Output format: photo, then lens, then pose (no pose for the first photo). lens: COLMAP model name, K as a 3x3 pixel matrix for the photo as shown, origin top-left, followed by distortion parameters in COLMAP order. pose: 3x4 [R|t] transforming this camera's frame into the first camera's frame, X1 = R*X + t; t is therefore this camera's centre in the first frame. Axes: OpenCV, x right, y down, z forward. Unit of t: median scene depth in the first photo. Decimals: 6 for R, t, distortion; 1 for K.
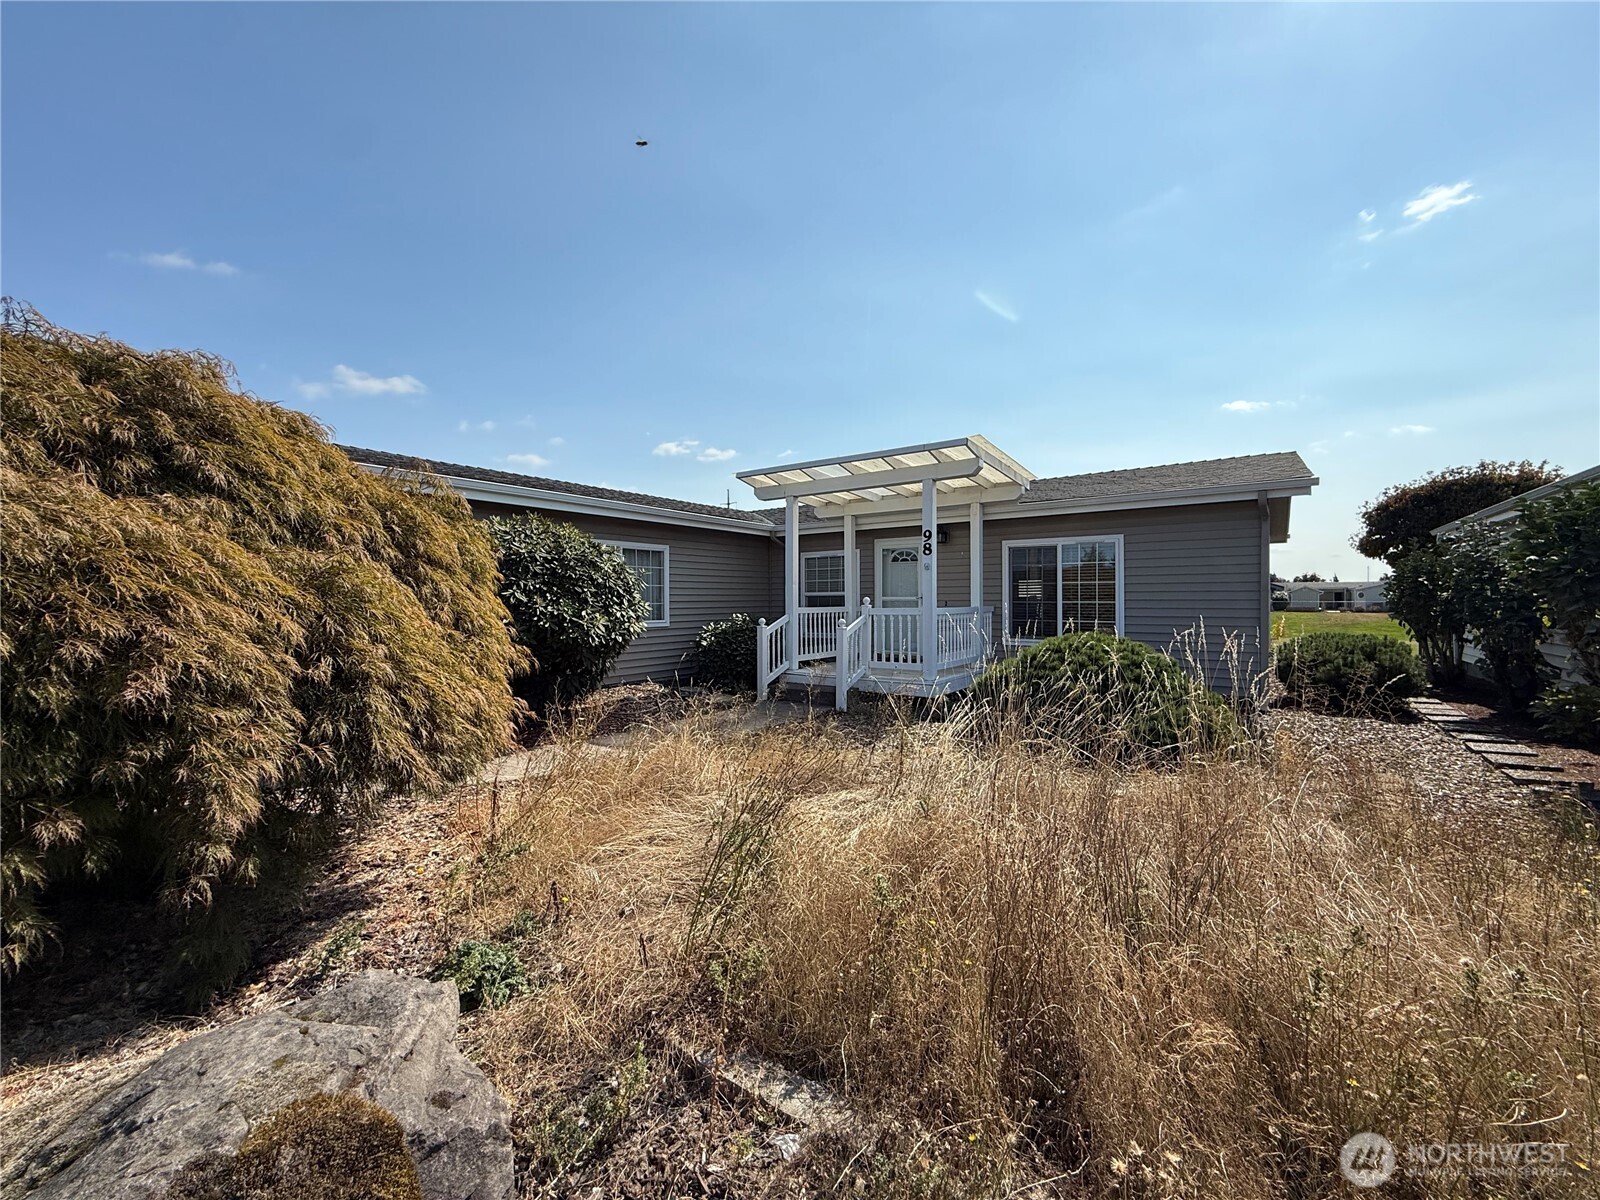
lens RADIAL K [[638.4, 0, 796.6], [0, 638.4, 599.8], [0, 0, 1]] dist [0.002283, -0.000203]
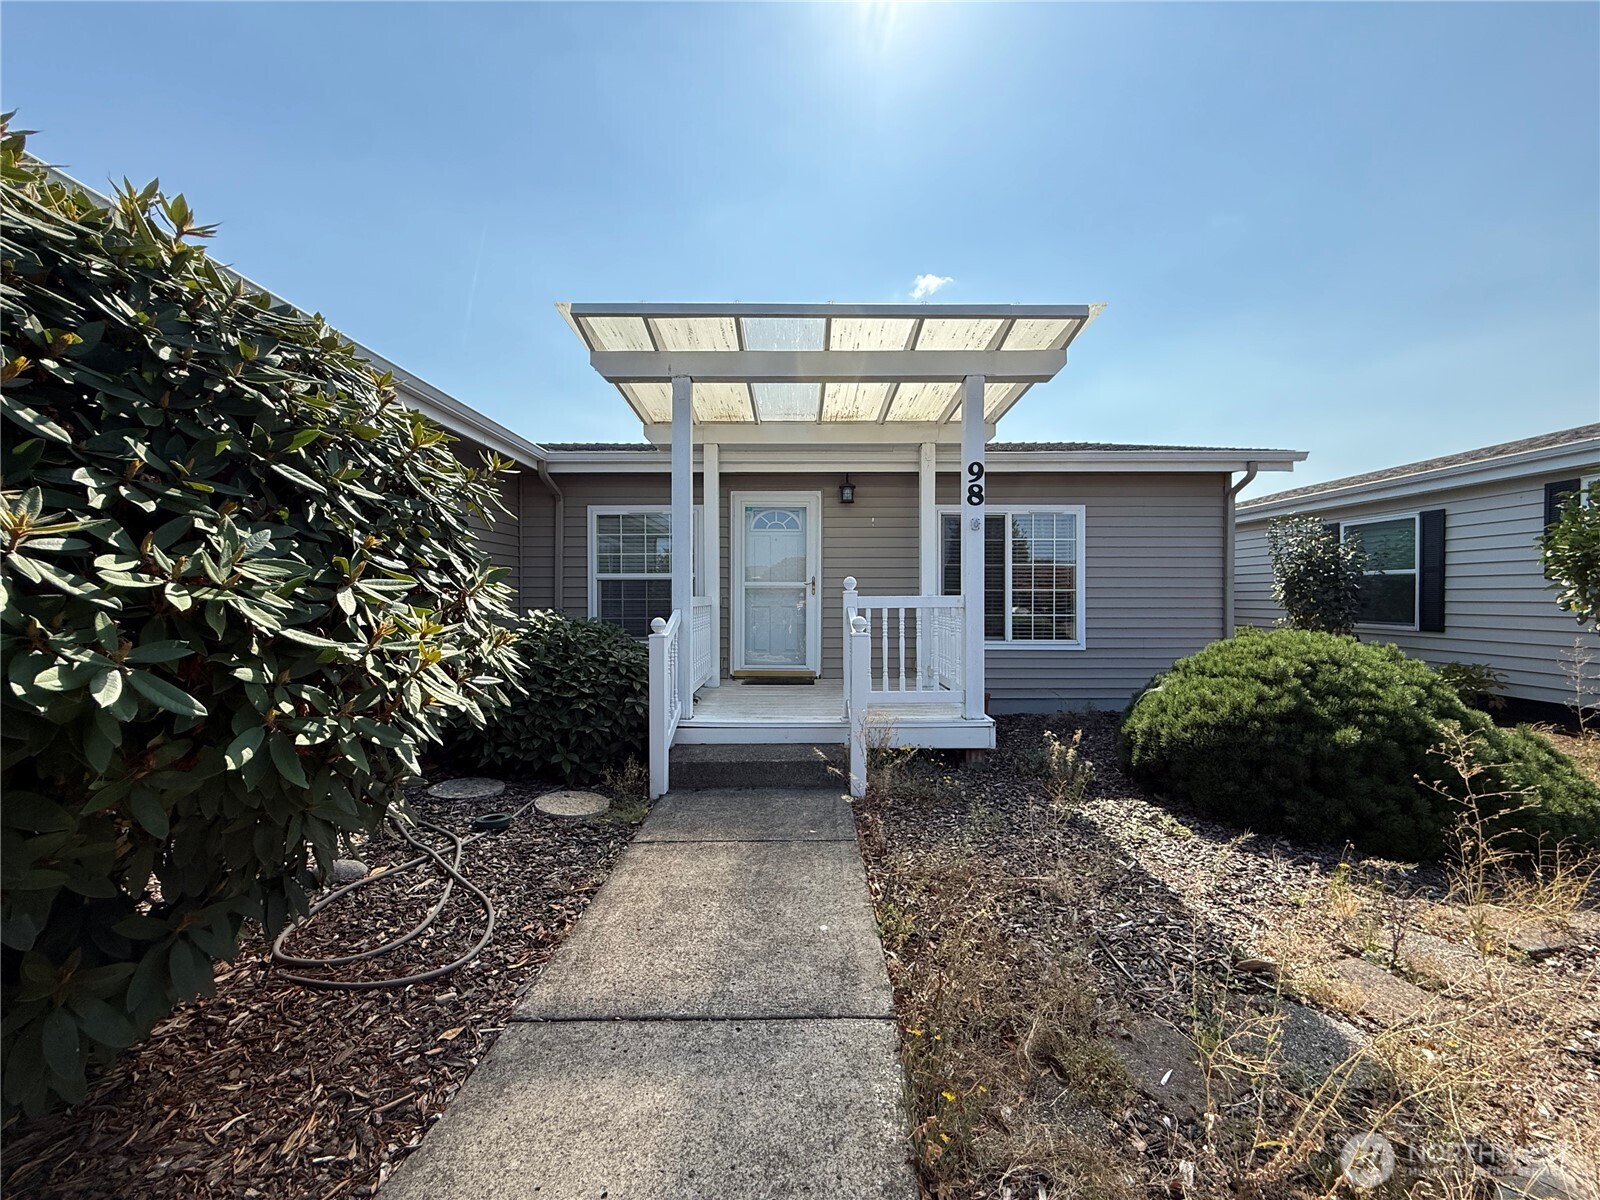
lens RADIAL K [[638.4, 0, 799.5], [0, 638.4, 600.2], [0, 0, 1]] dist [0.002283, -0.000203]
pose [[0.809043, -0.000292, 0.587749, -0.230022], [-0.002973, 0.999985, 0.004589, 0.012954], [-0.587741, -0.005460, 0.809030, 0.525726]]
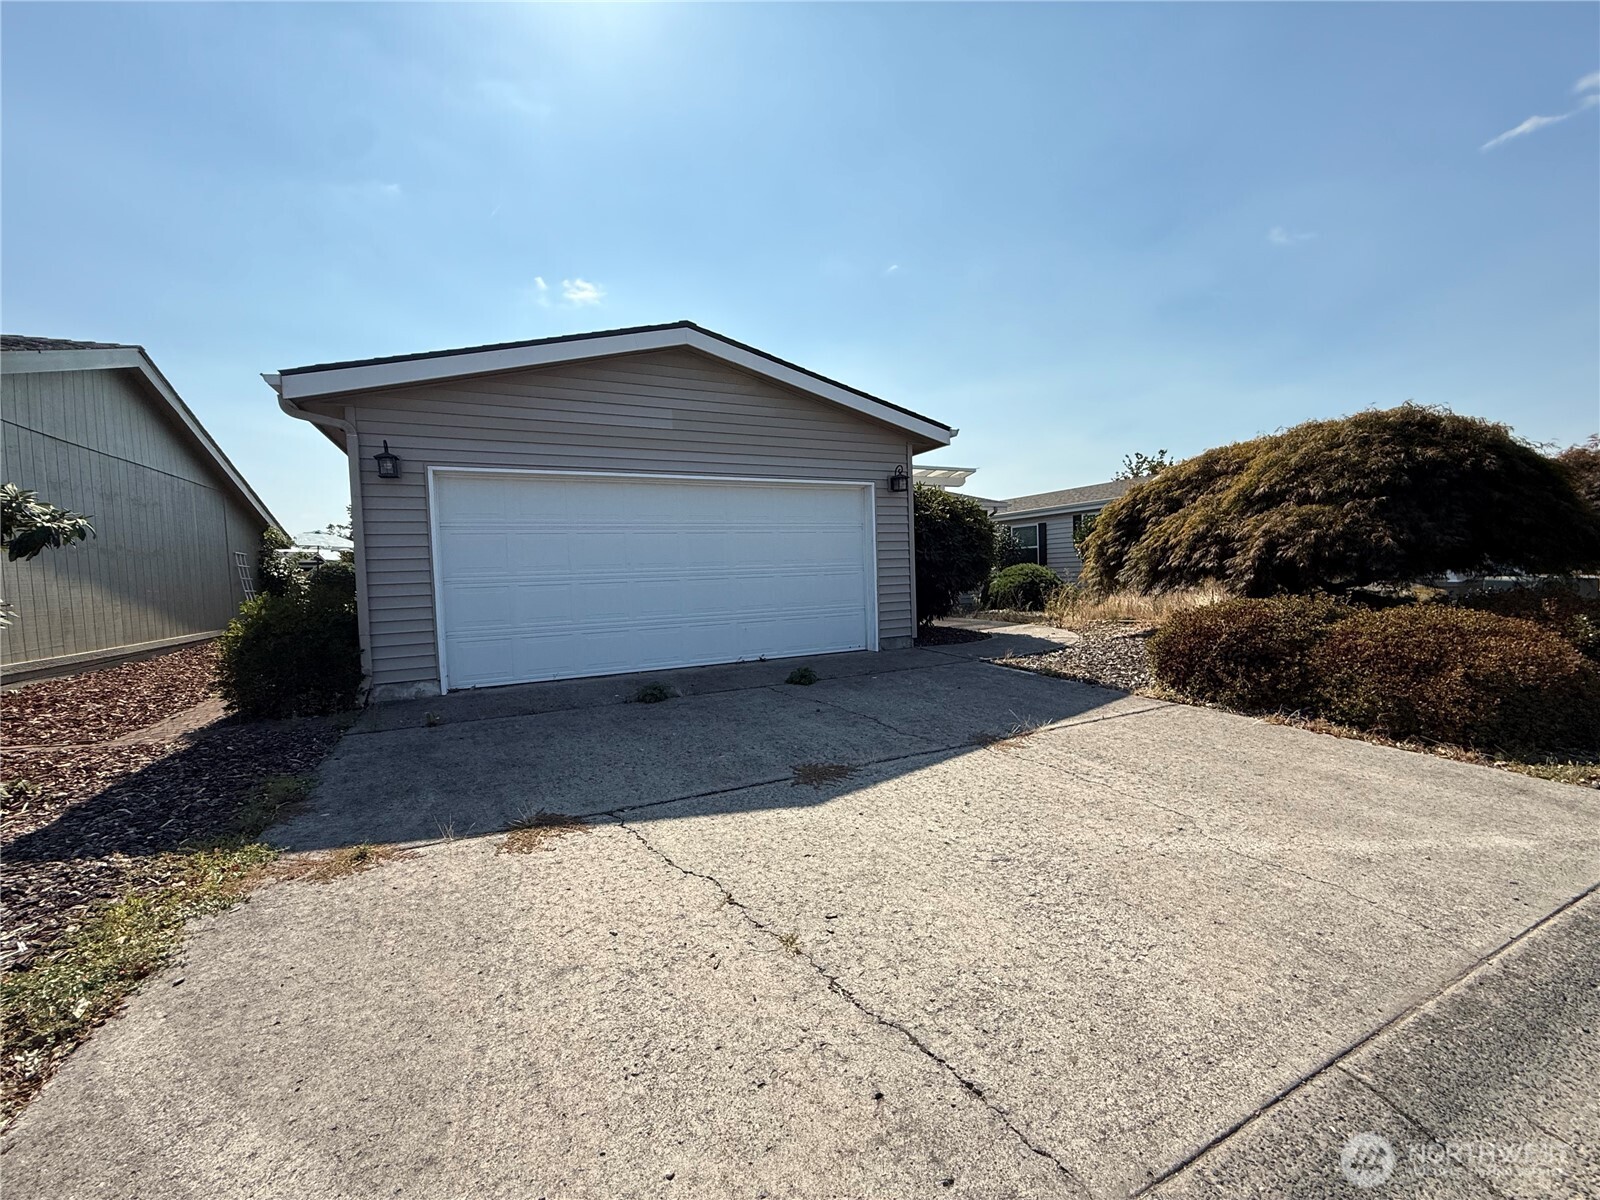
lens RADIAL K [[638.4, 0, 797.9], [0, 638.4, 598.2], [0, 0, 1]] dist [0.002283, -0.000203]
pose [[0.477813, -0.052325, 0.876902, -1.339888], [0.039086, 0.998502, 0.038283, 0.034981], [-0.877591, 0.015982, 0.479143, 0.415975]]
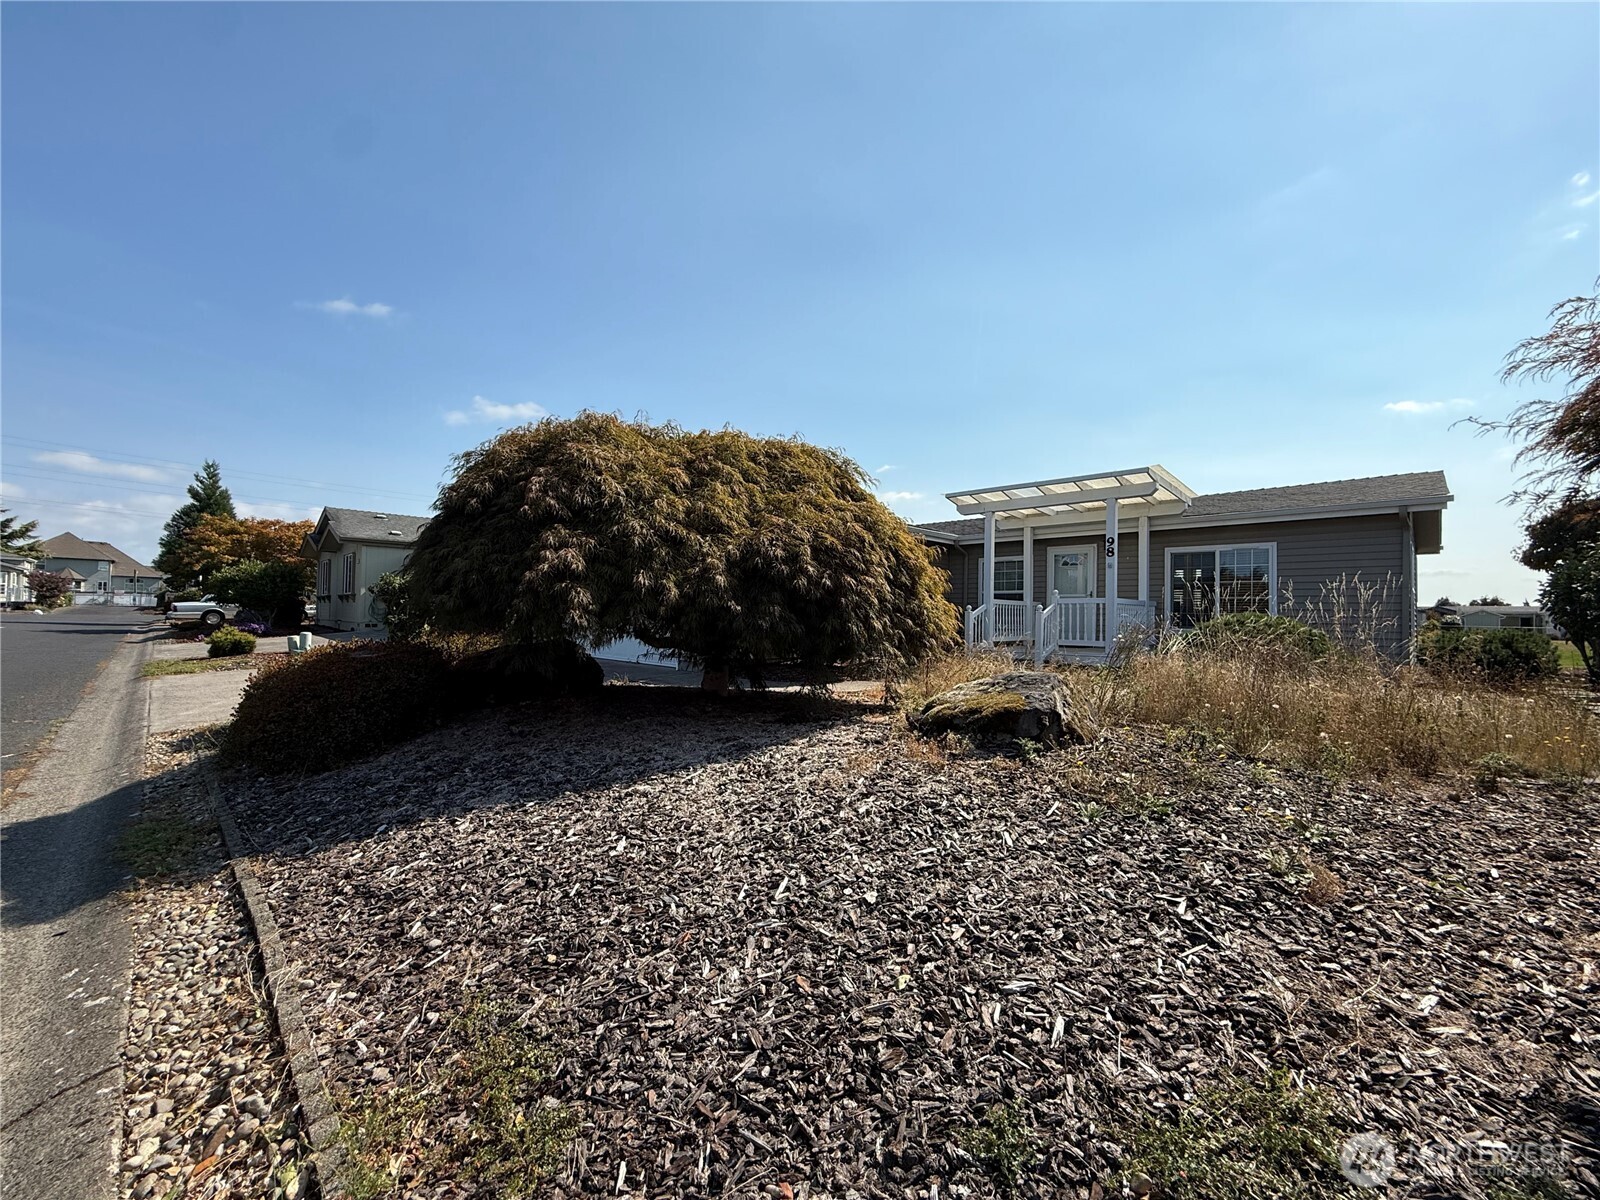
lens RADIAL K [[638.4, 0, 798.5], [0, 638.4, 599.0], [0, 0, 1]] dist [0.002283, -0.000203]
pose [[0.988533, 0.017536, -0.149982, -0.189412], [-0.021279, 0.999500, -0.023386, 0.049817], [0.149497, 0.026309, 0.988412, -0.311985]]
